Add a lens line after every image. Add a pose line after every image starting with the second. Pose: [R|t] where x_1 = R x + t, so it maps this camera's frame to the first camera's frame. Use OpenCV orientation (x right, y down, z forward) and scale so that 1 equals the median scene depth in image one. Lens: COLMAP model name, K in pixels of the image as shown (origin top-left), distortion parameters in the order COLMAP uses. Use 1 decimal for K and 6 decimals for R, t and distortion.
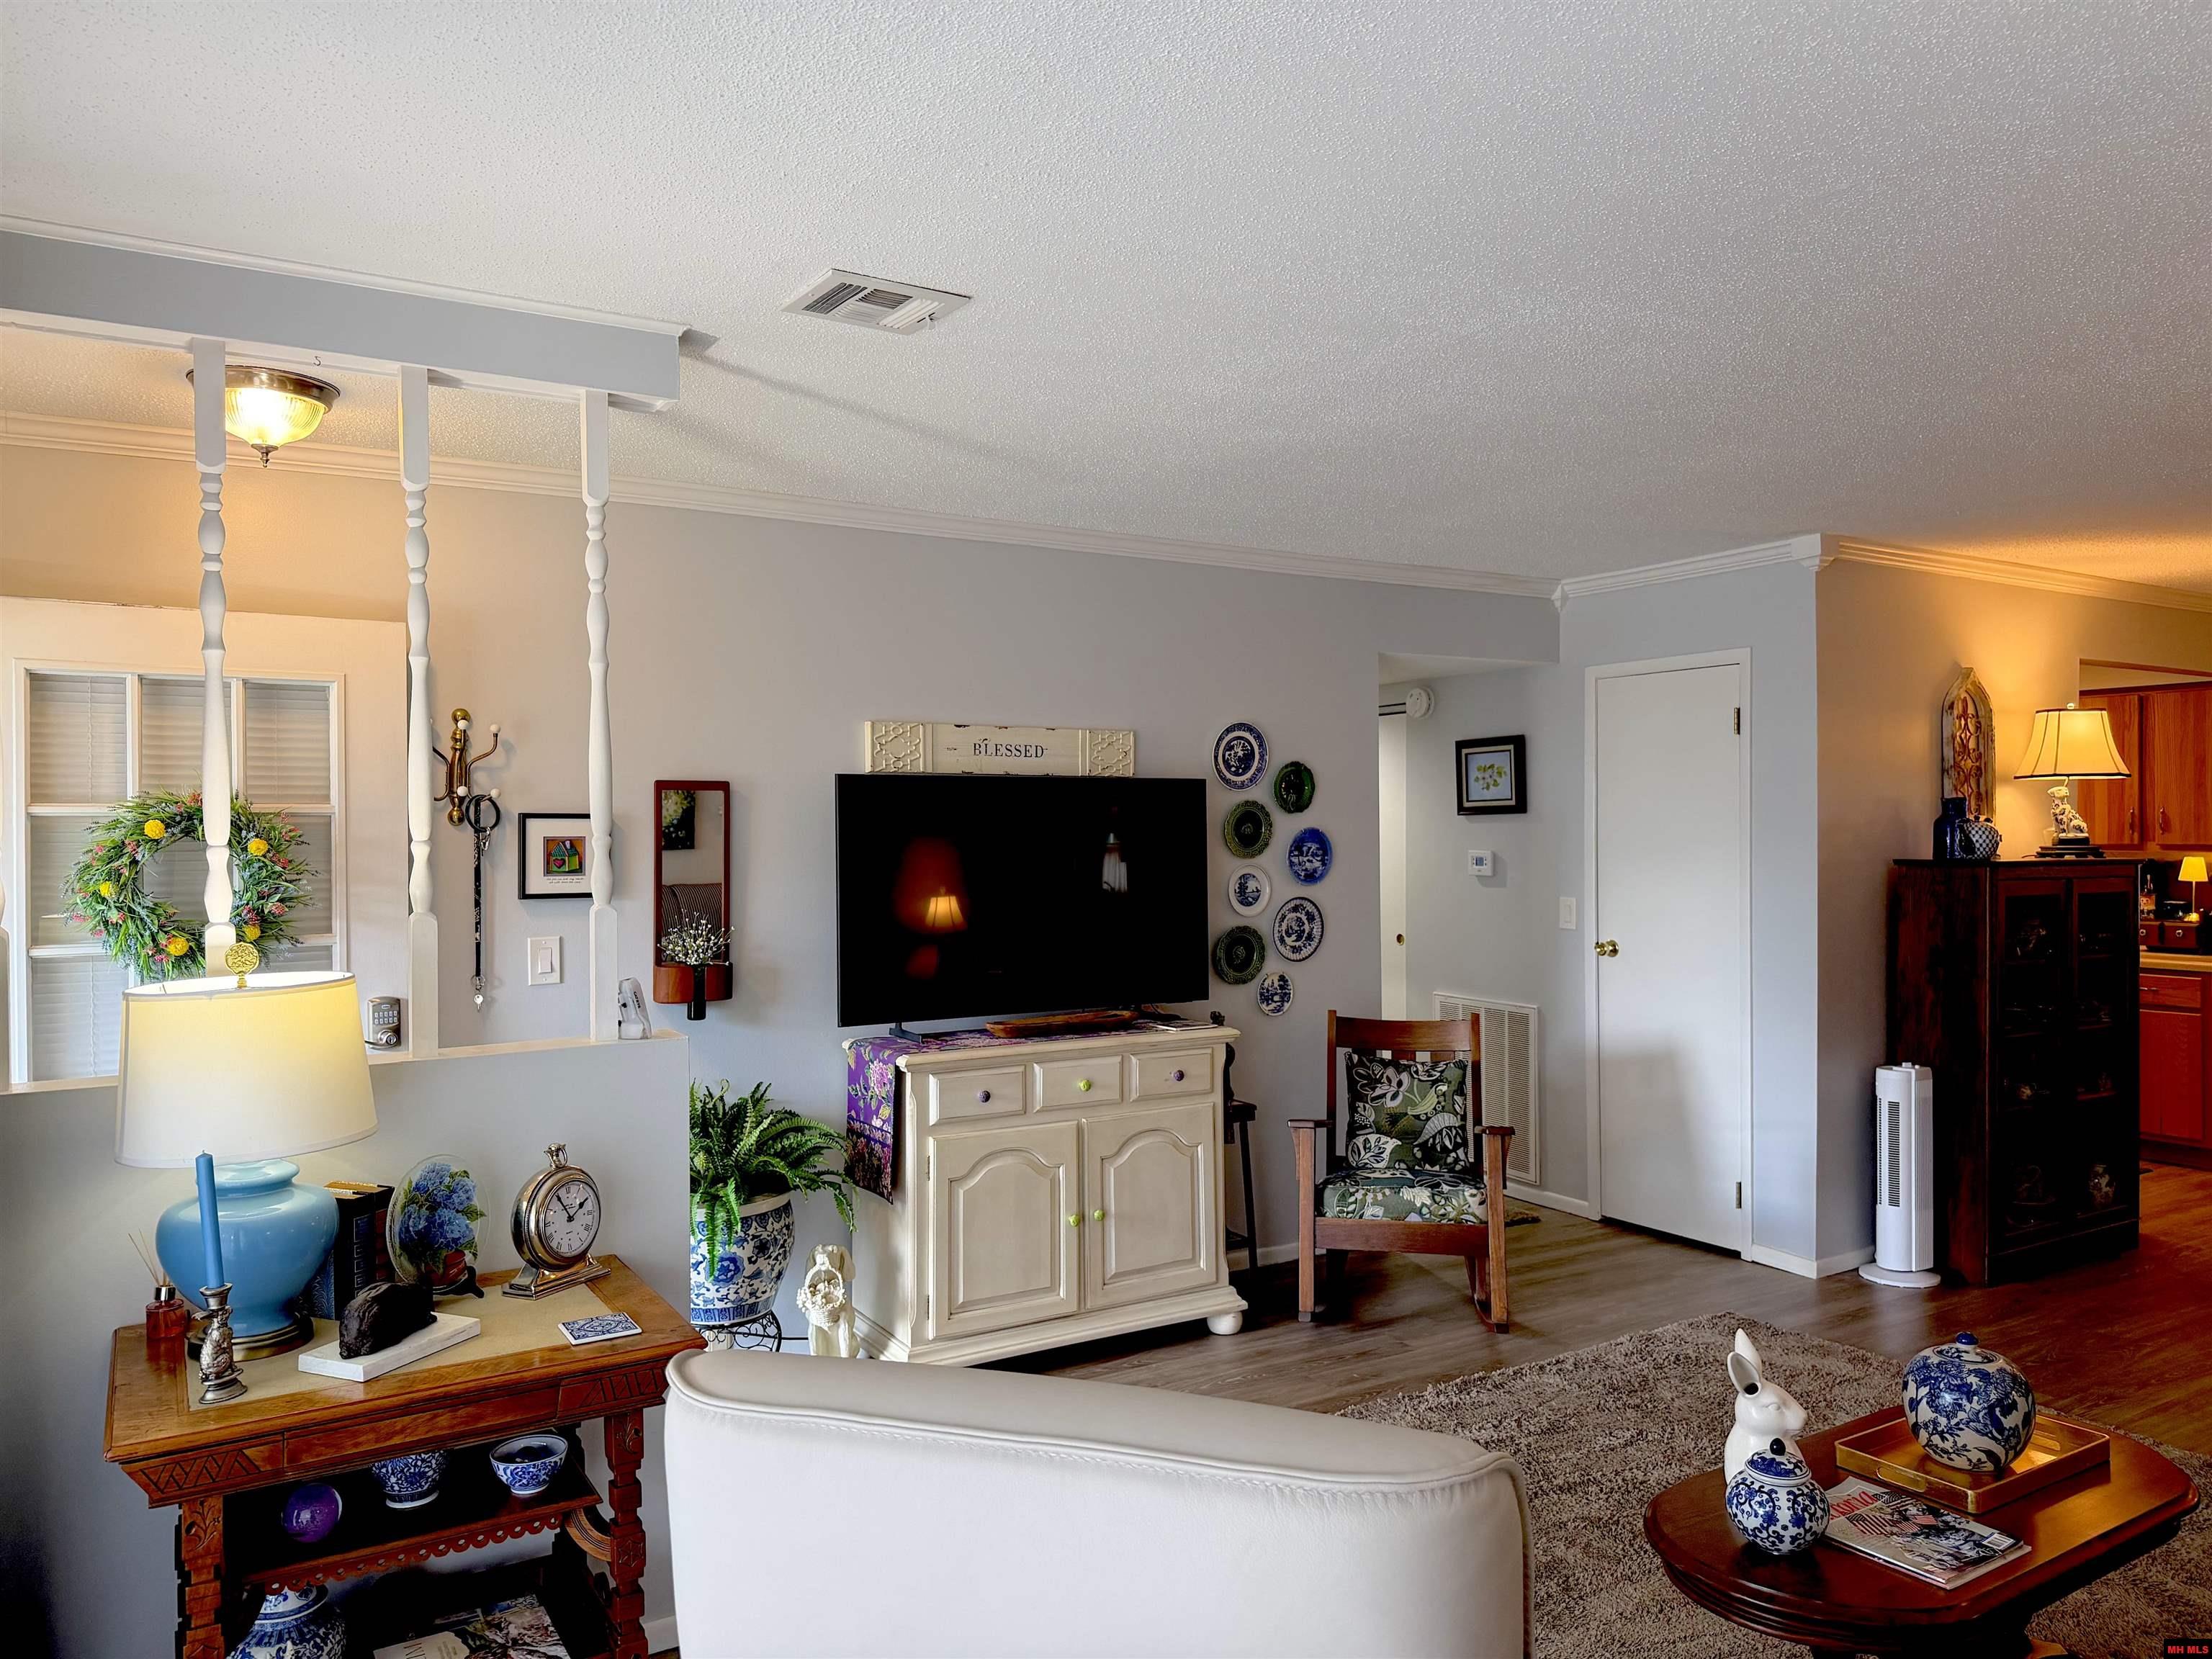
lens RADIAL K [[1544.6, 0, 1103.1], [0, 1544.6, 825.8], [0, 0, 1]] dist [0.114394, -0.183186]
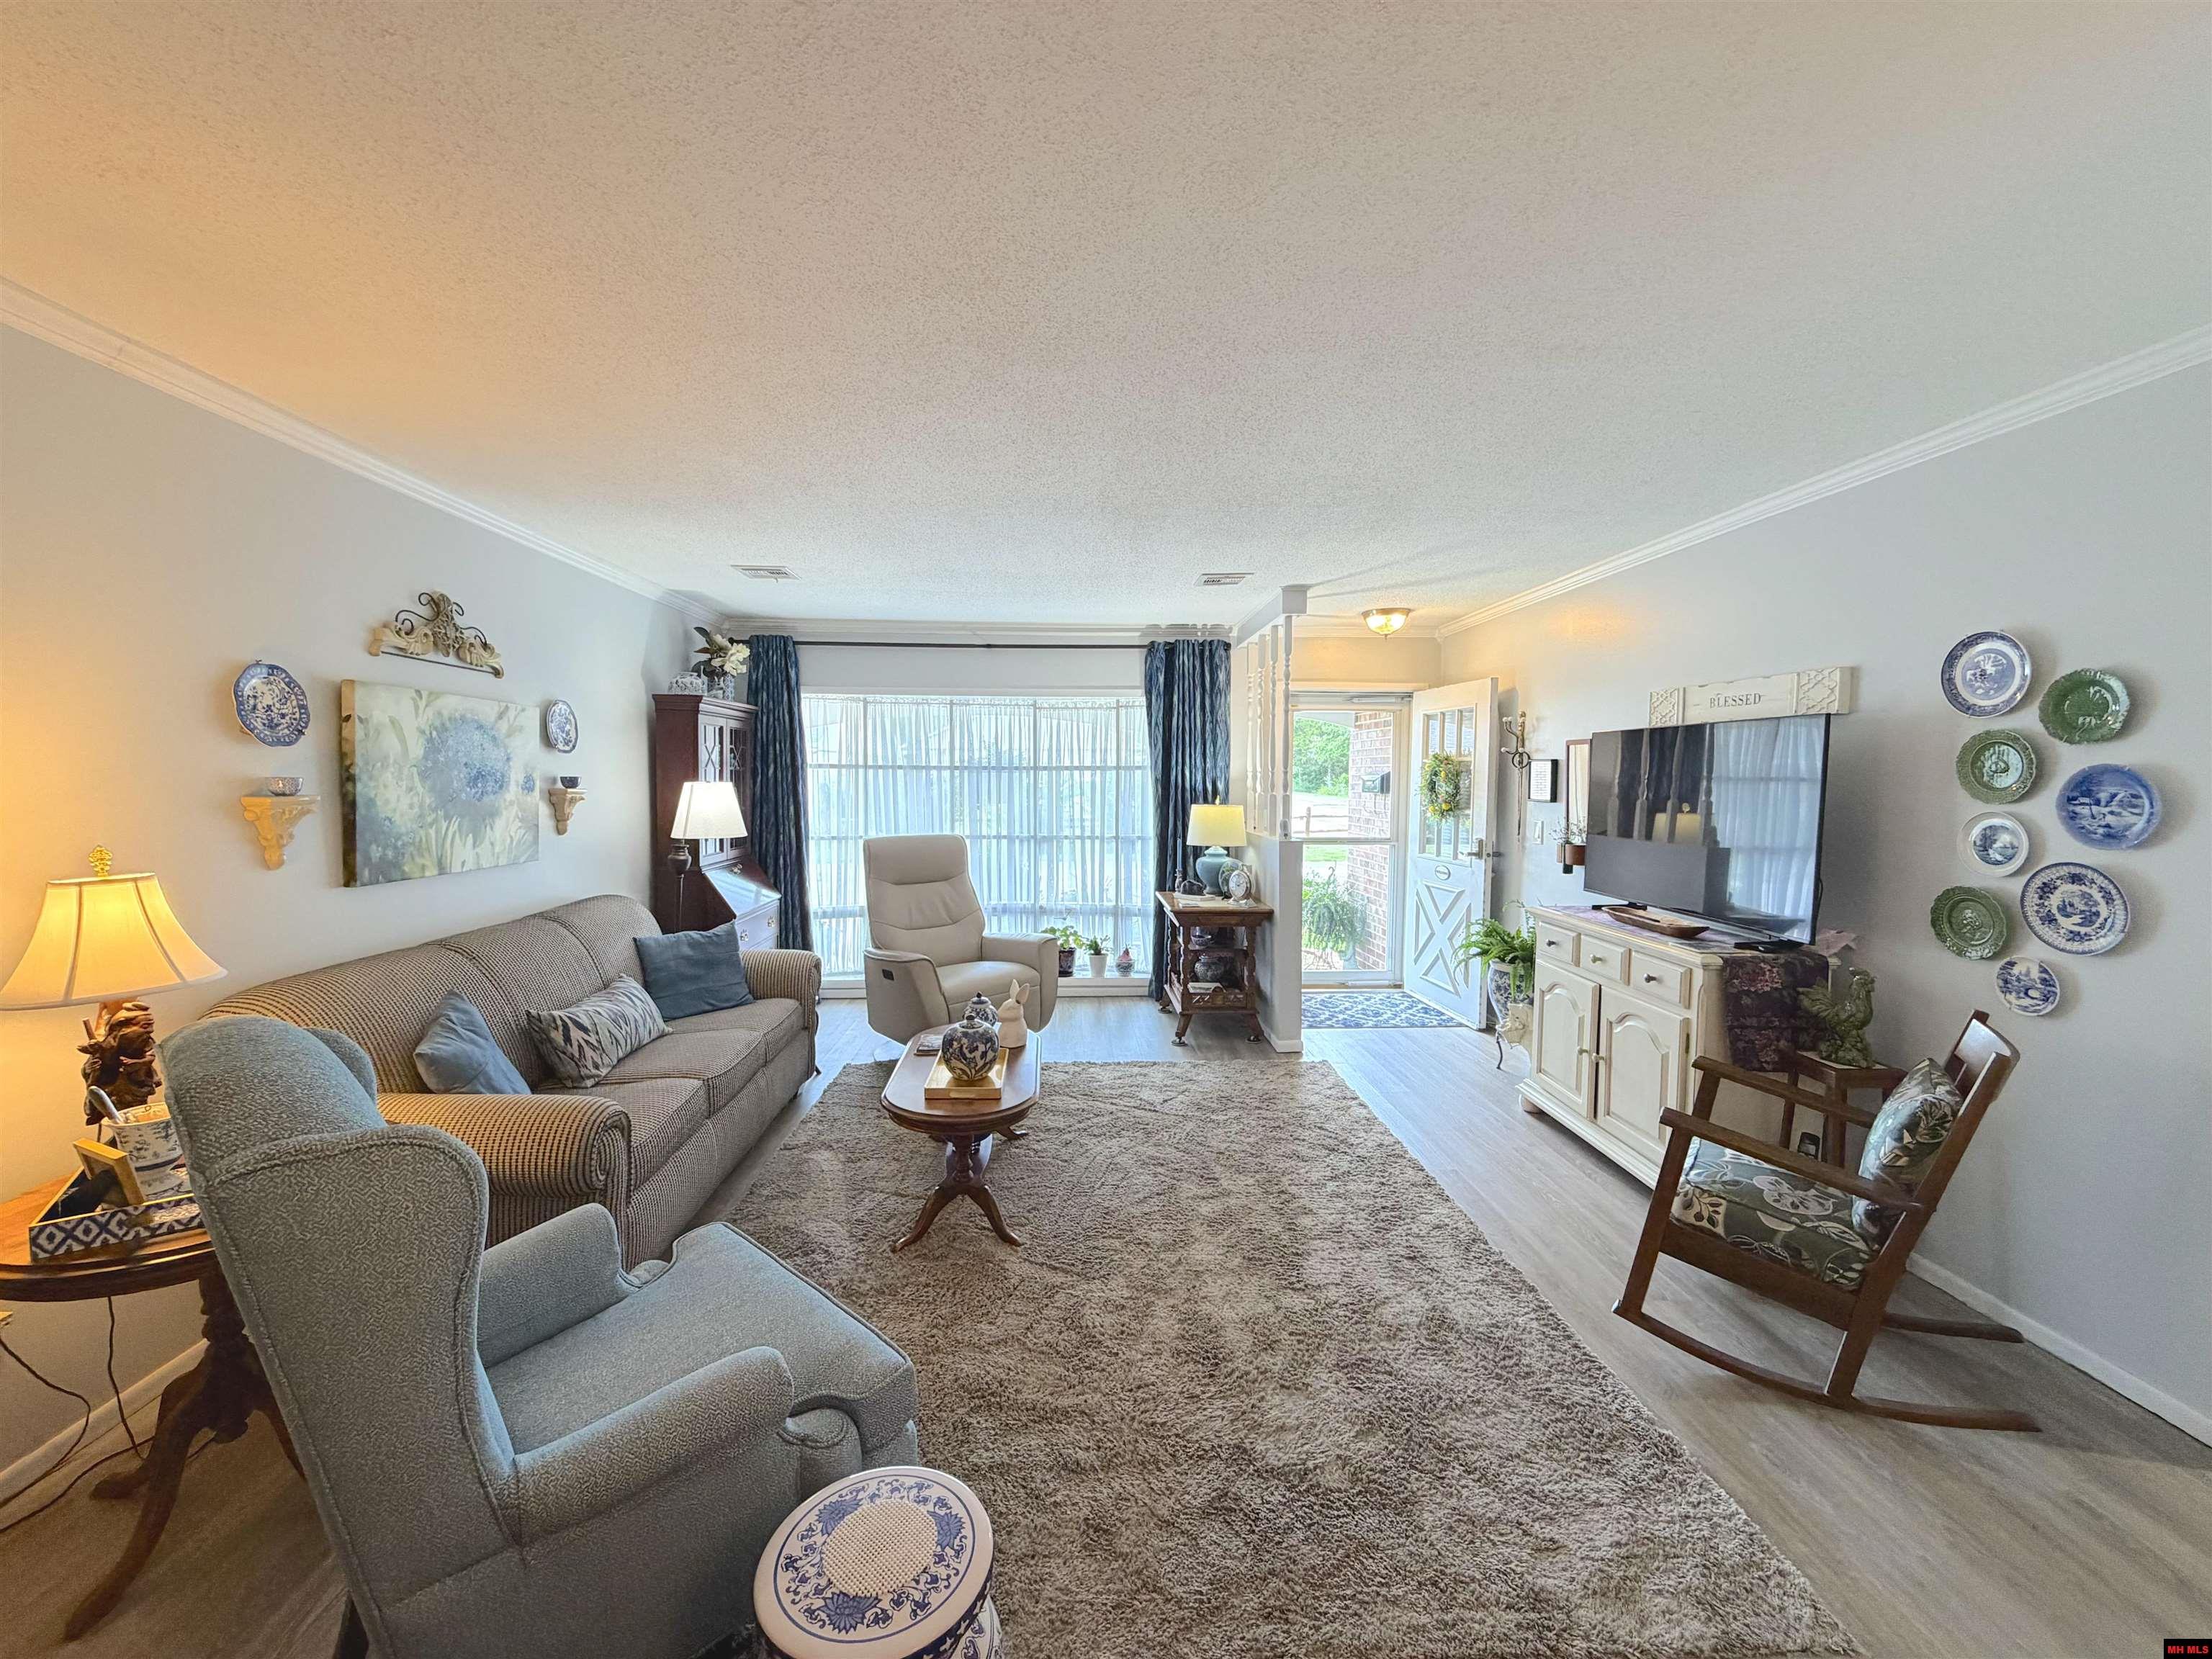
lens RADIAL K [[880.7, 0, 1099.5], [0, 880.7, 830.1], [0, 0, 1]] dist [-0.000353, 0.000199]
pose [[-0.502690, 0.058847, -0.862462, 0.697440], [-0.004377, 0.997494, 0.070612, 0.004688], [0.864456, 0.039271, -0.501172, 0.817279]]
